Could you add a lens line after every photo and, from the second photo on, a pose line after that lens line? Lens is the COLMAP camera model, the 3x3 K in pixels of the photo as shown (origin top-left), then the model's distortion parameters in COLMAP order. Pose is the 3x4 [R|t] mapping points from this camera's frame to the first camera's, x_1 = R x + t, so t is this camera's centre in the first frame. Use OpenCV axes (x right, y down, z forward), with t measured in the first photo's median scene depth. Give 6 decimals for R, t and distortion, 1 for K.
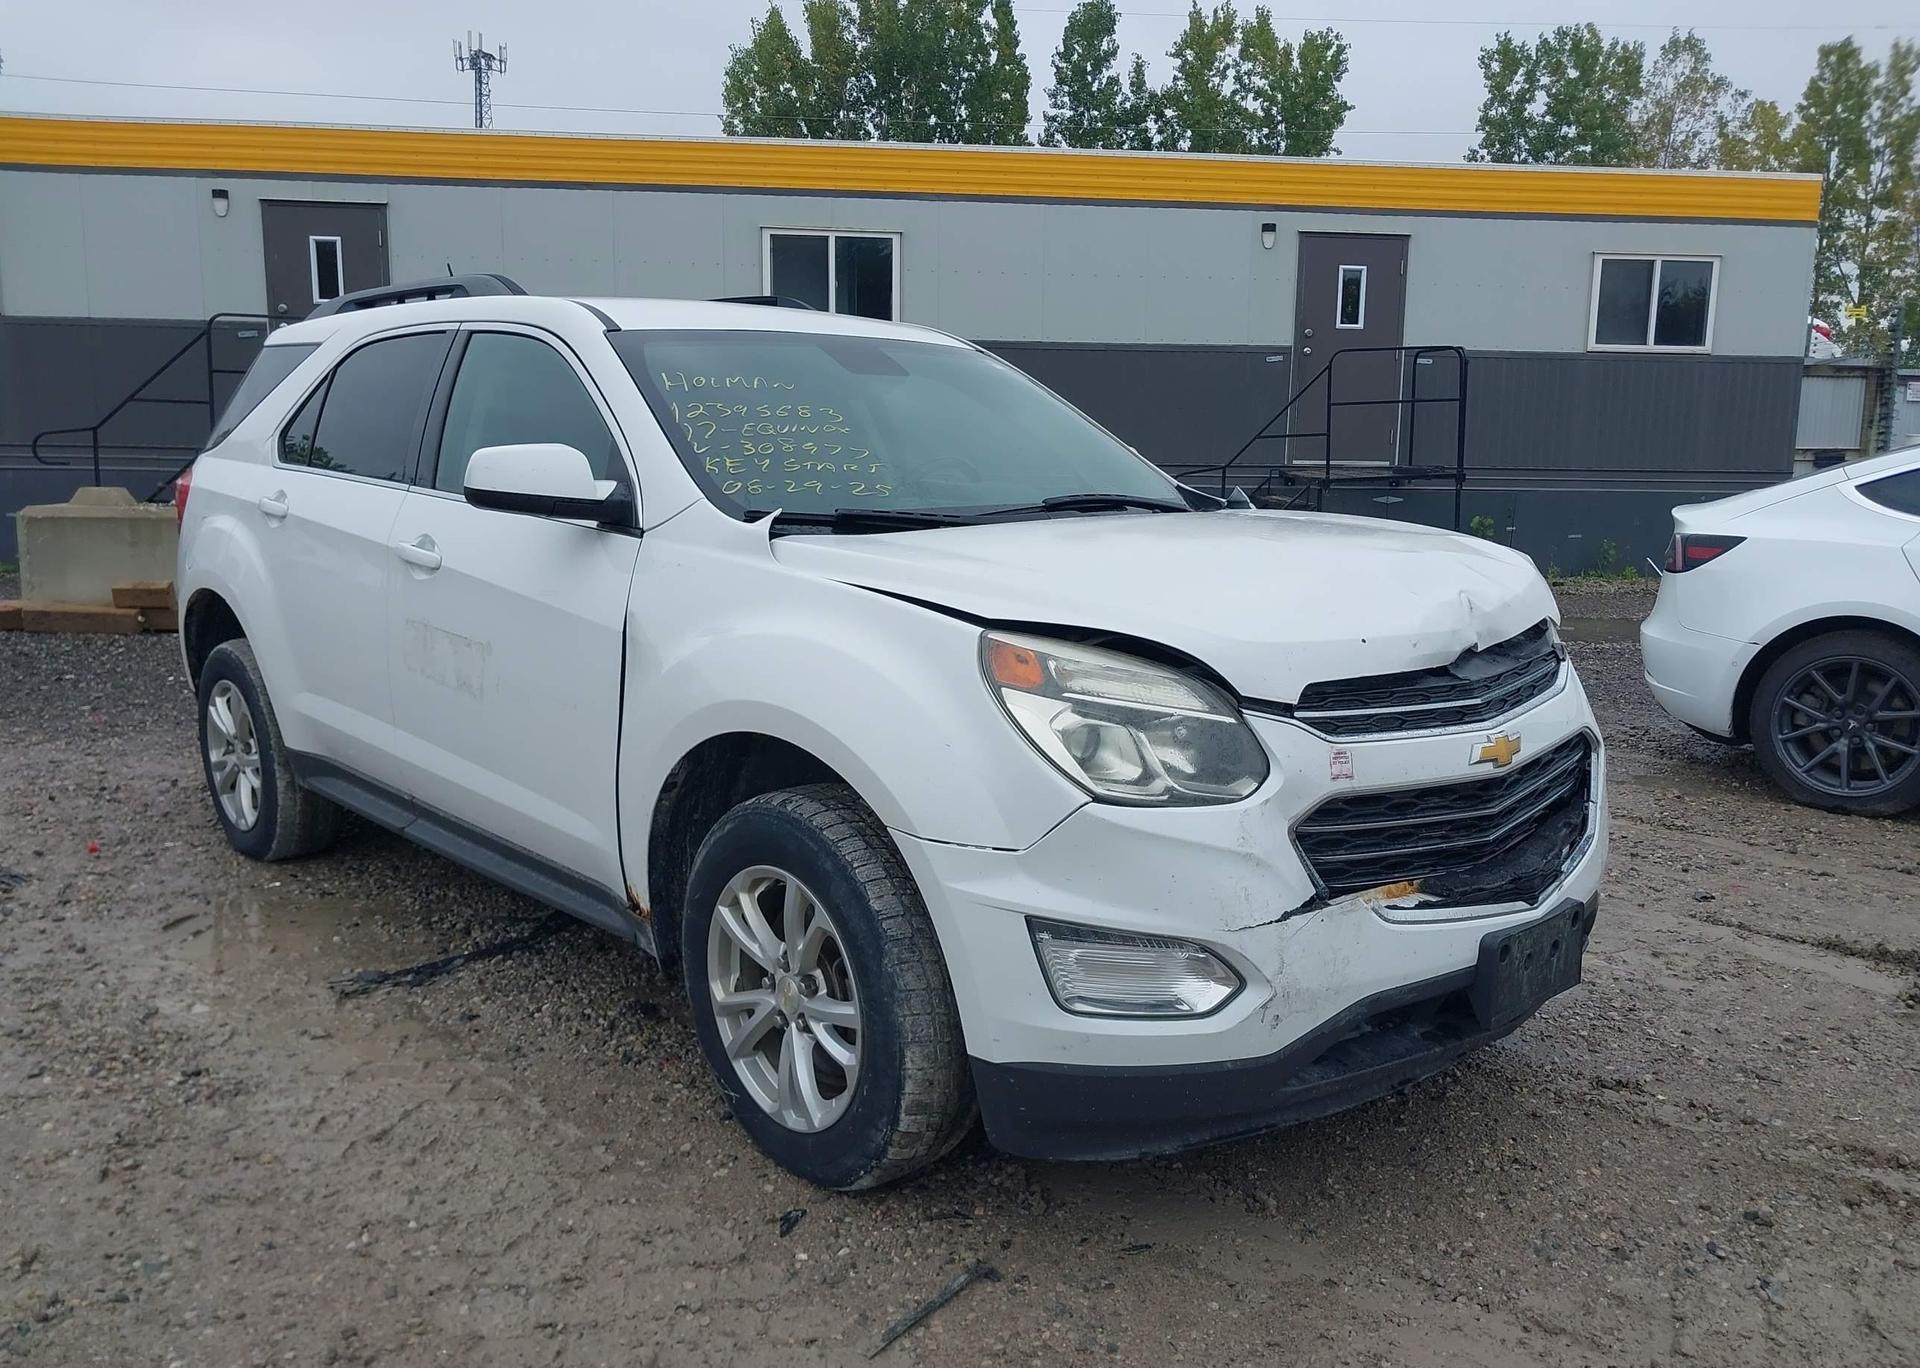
lens RADIAL K [[1507.5, 0, 960.0], [0, 1507.5, 684.0], [0, 0, 1]] dist [0.012779, -0.012336]
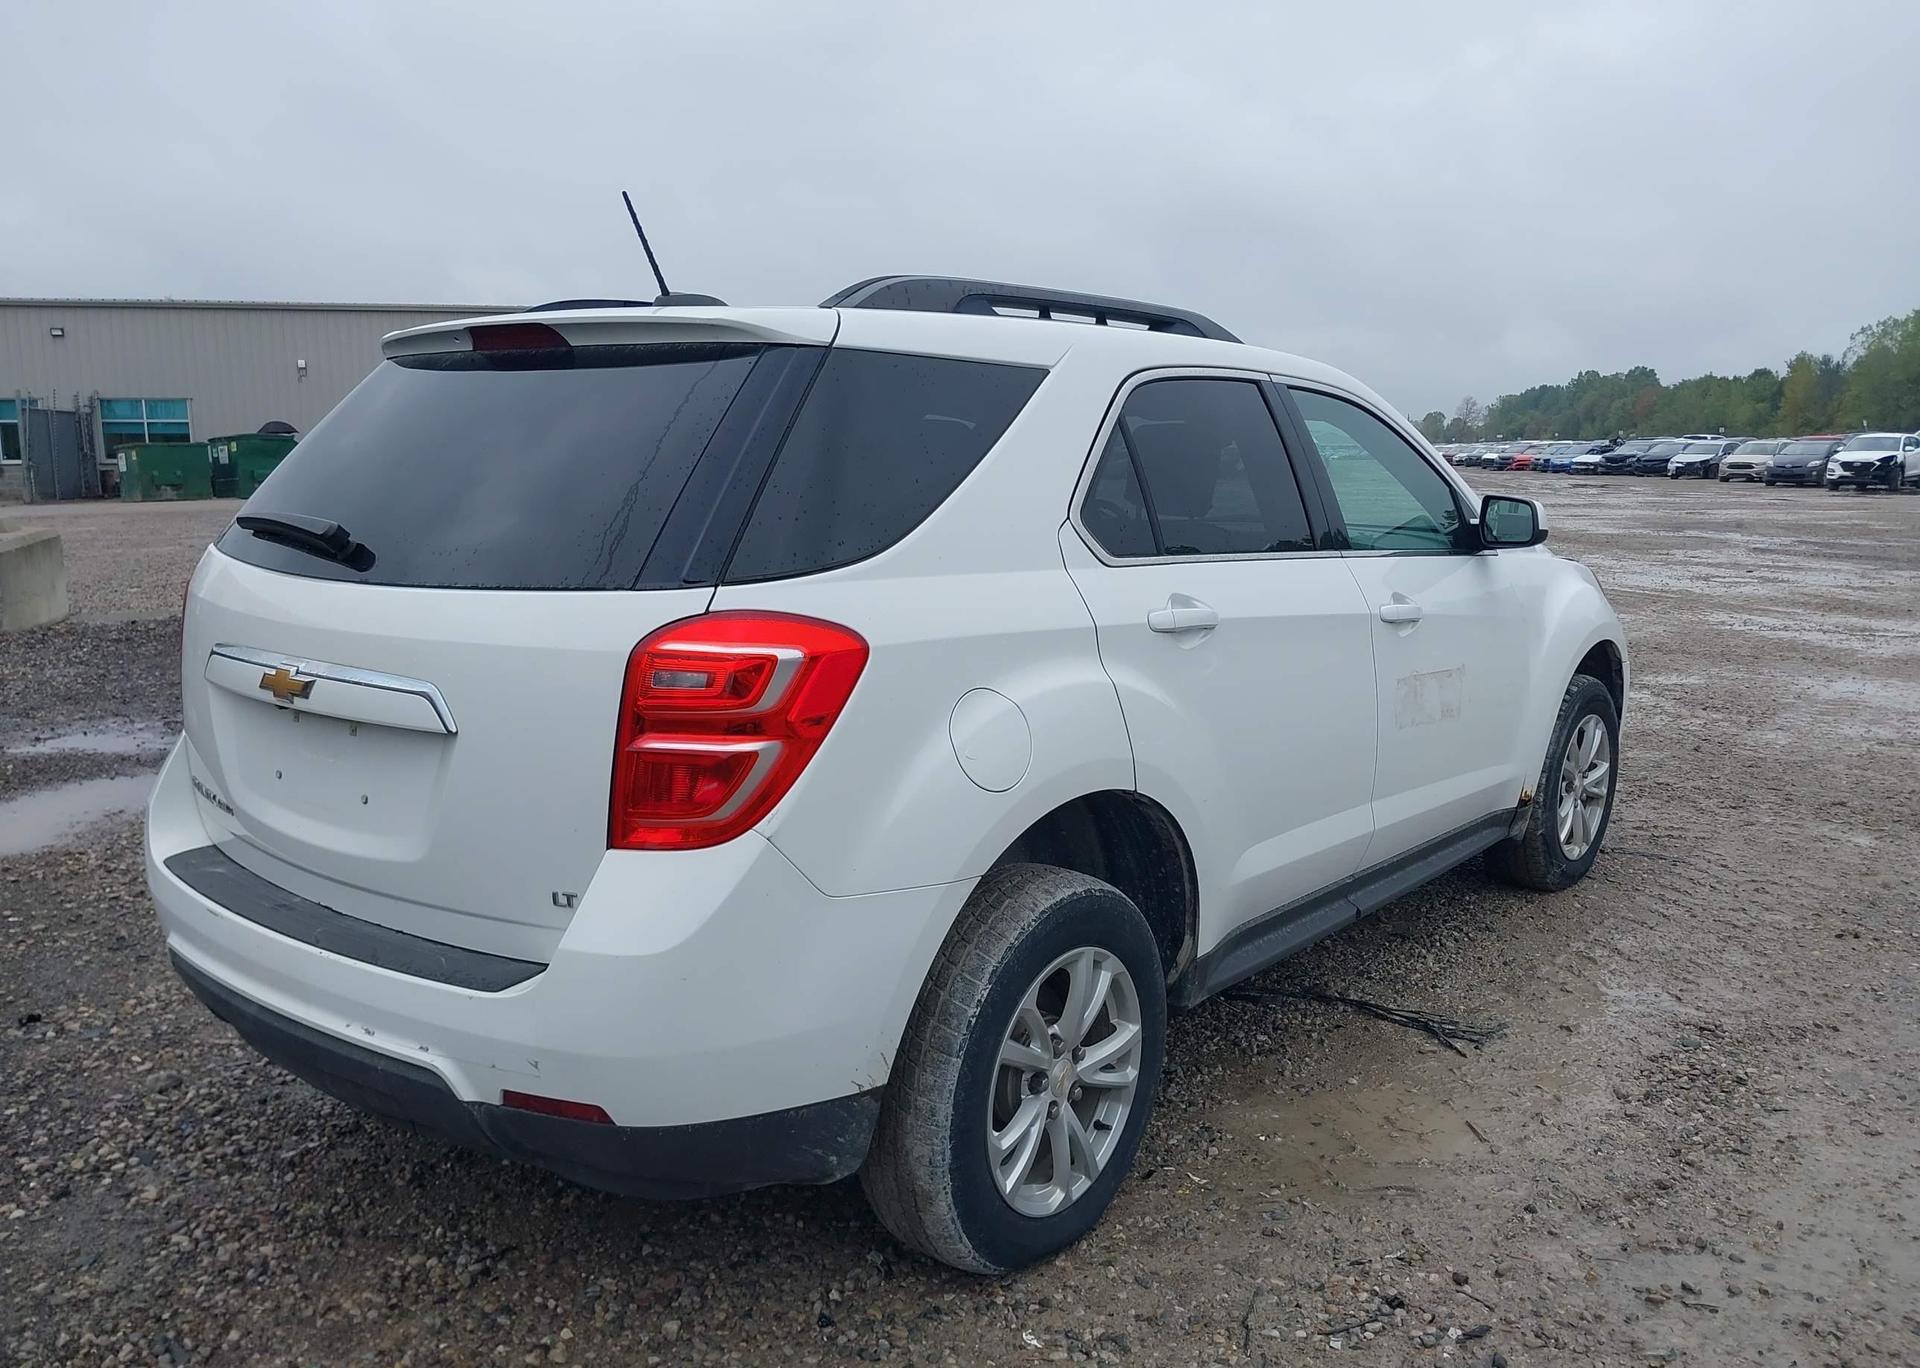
lens RADIAL K [[1532.2, 0, 971.1], [0, 1532.2, 704.2], [0, 0, 1]] dist [0.065243, -0.112672]
pose [[-0.130328, -0.174252, 0.976038, -0.946800], [0.164531, 0.966984, 0.194605, -0.193686], [-0.977724, 0.185951, -0.097355, 0.985624]]
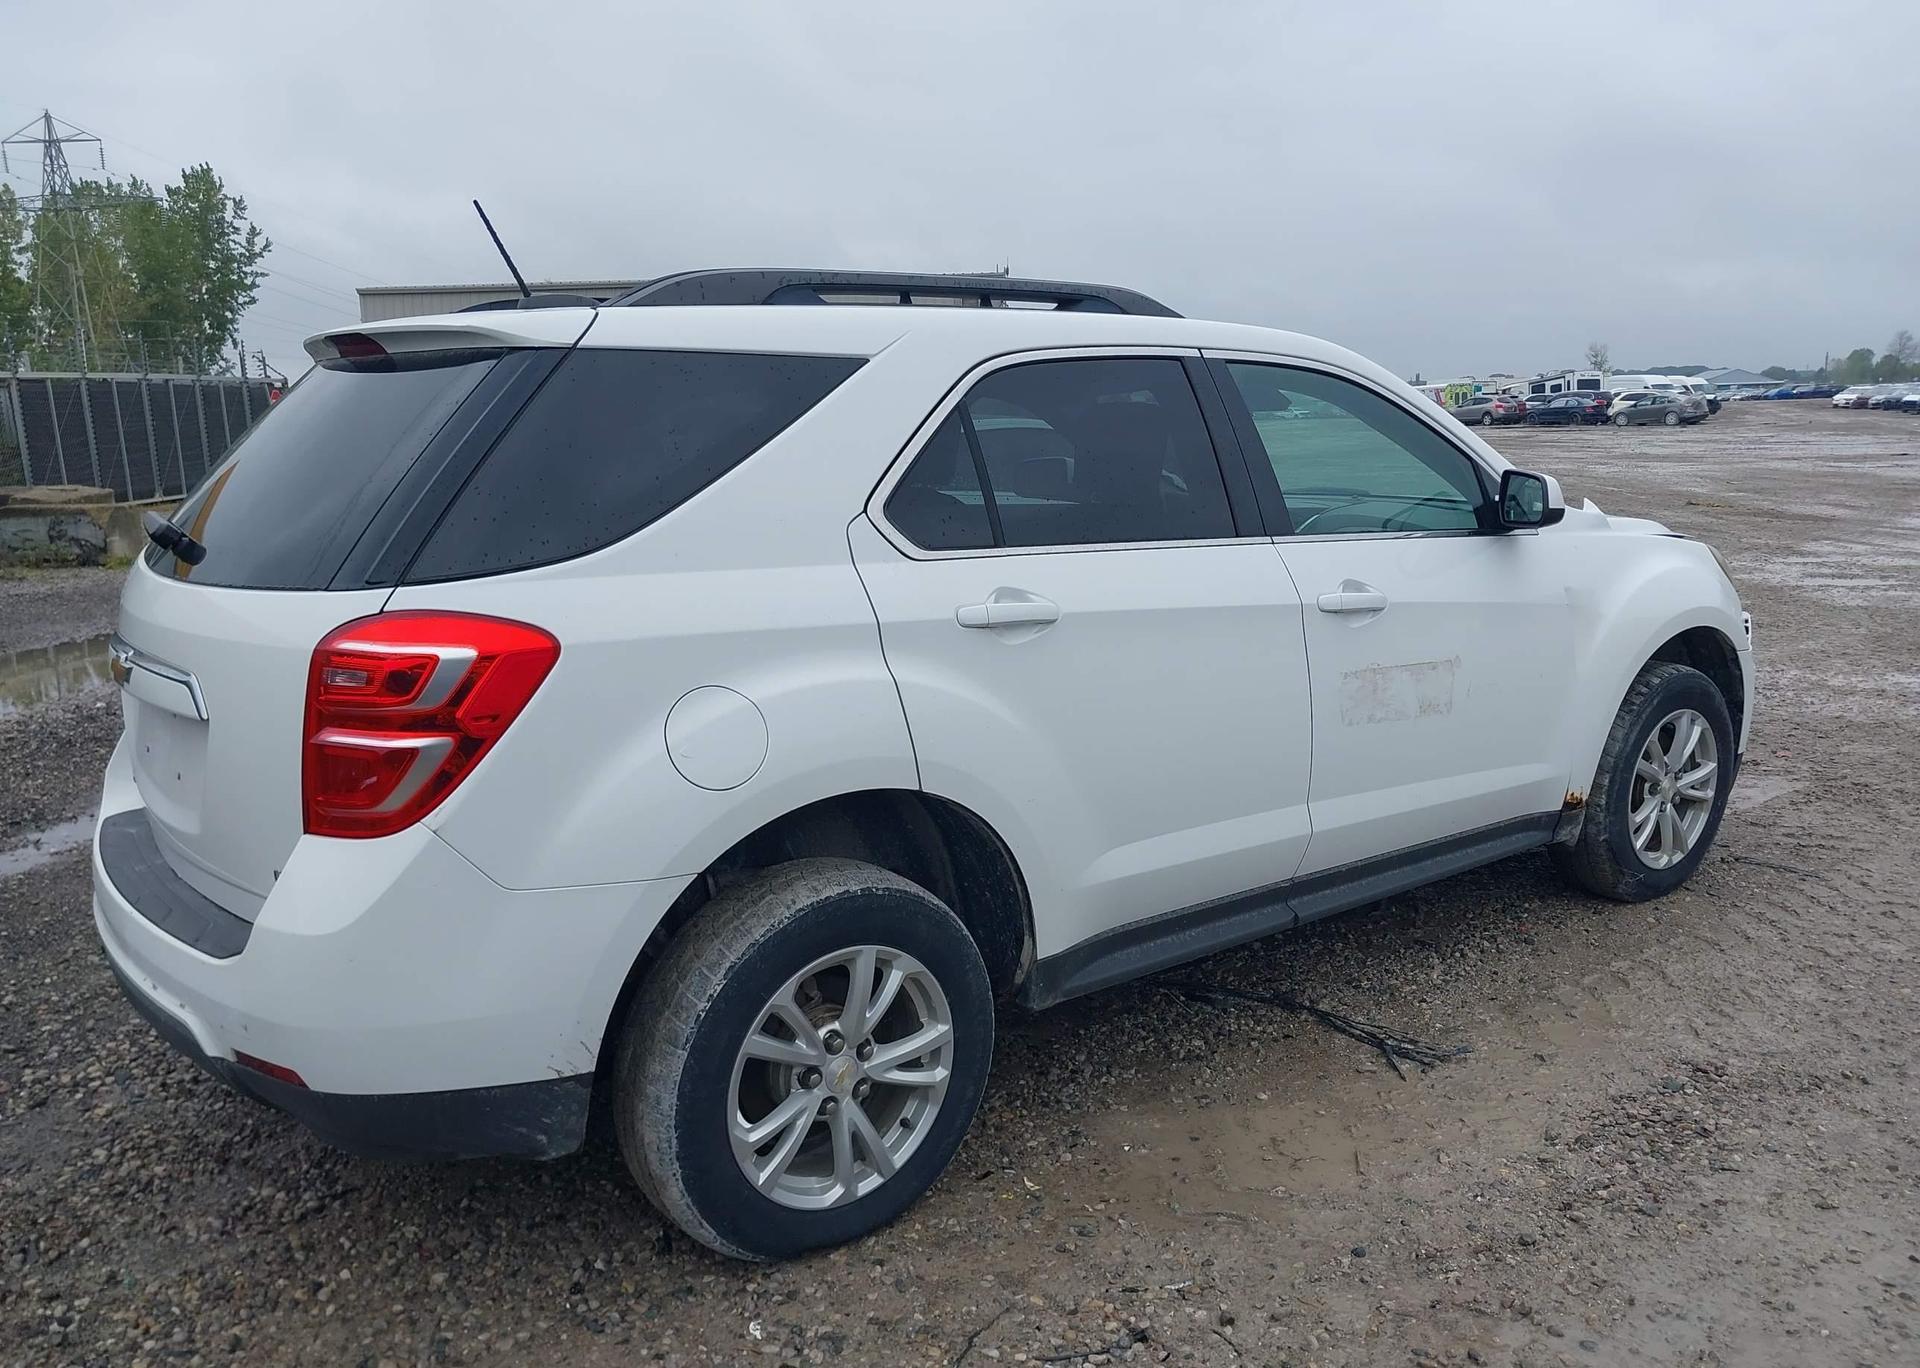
lens RADIAL K [[1532.2, 0, 971.1], [0, 1532.2, 704.2], [0, 0, 1]] dist [0.065243, -0.112672]
pose [[0.099400, -0.202253, 0.974276, -0.941772], [0.186934, 0.965487, 0.181356, -0.171104], [-0.977331, 0.164098, 0.133778, 0.788632]]
